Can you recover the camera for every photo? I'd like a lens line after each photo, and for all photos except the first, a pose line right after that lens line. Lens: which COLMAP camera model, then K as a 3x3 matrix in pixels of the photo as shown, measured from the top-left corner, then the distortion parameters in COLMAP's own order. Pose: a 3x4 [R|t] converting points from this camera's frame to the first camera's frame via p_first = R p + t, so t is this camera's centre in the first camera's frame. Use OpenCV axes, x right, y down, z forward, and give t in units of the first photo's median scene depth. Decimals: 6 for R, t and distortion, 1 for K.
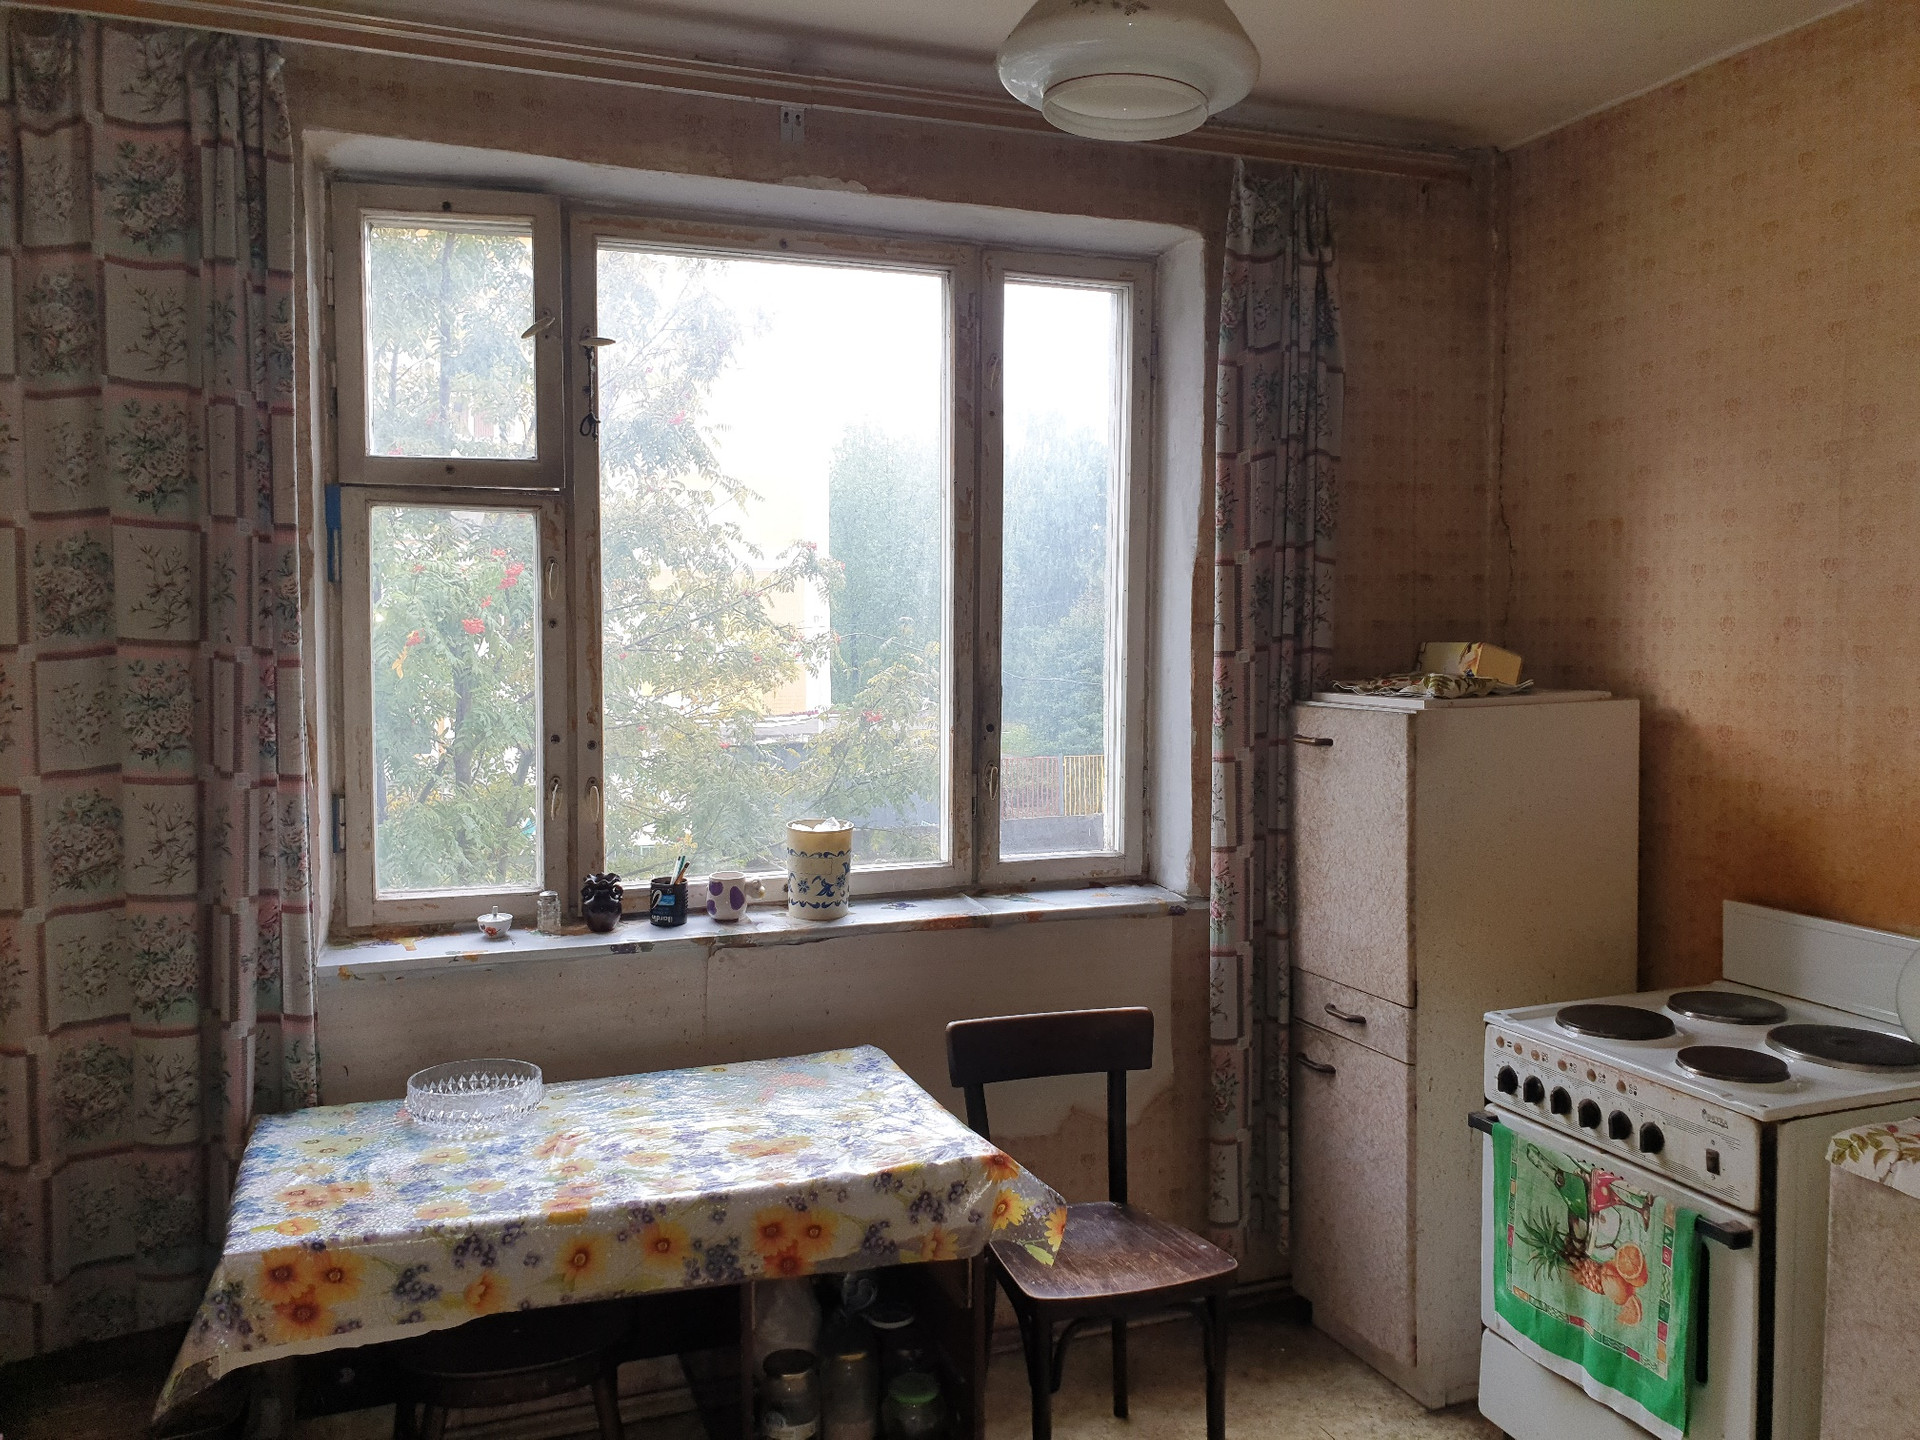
lens RADIAL K [[1516.0, 0, 970.4], [0, 1516.0, 726.9], [0, 0, 1]] dist [0.000607, 0.000737]
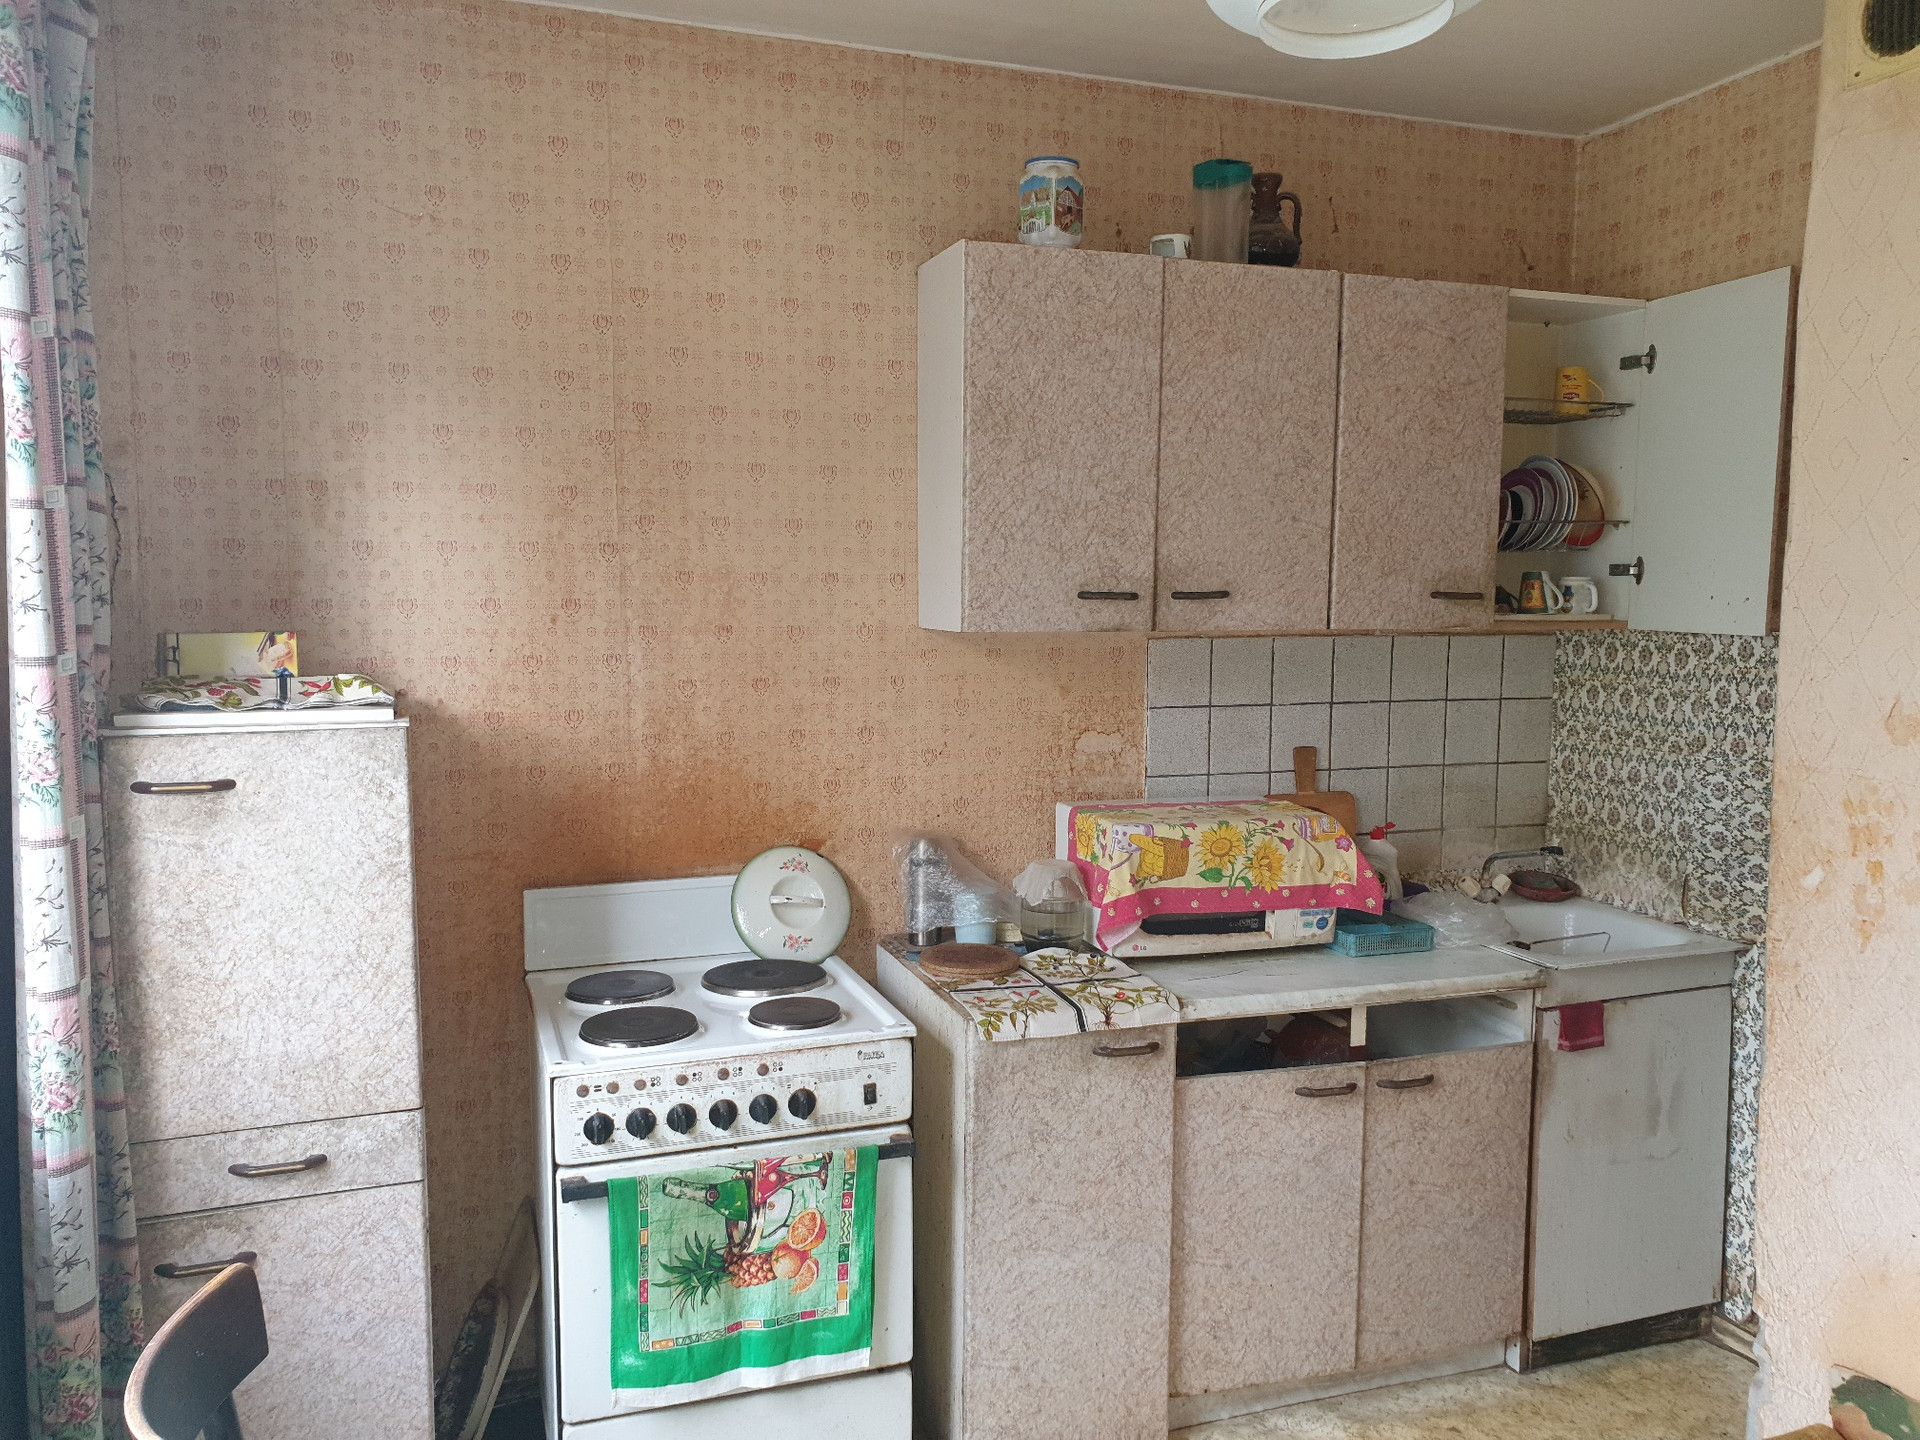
lens RADIAL K [[1516.0, 0, 970.4], [0, 1516.0, 726.9], [0, 0, 1]] dist [0.000607, 0.000737]
pose [[0.006131, -0.087157, 0.996176, -0.498176], [0.065545, 0.994087, 0.086571, -0.060182], [-0.997831, 0.064764, 0.011808, 0.761231]]
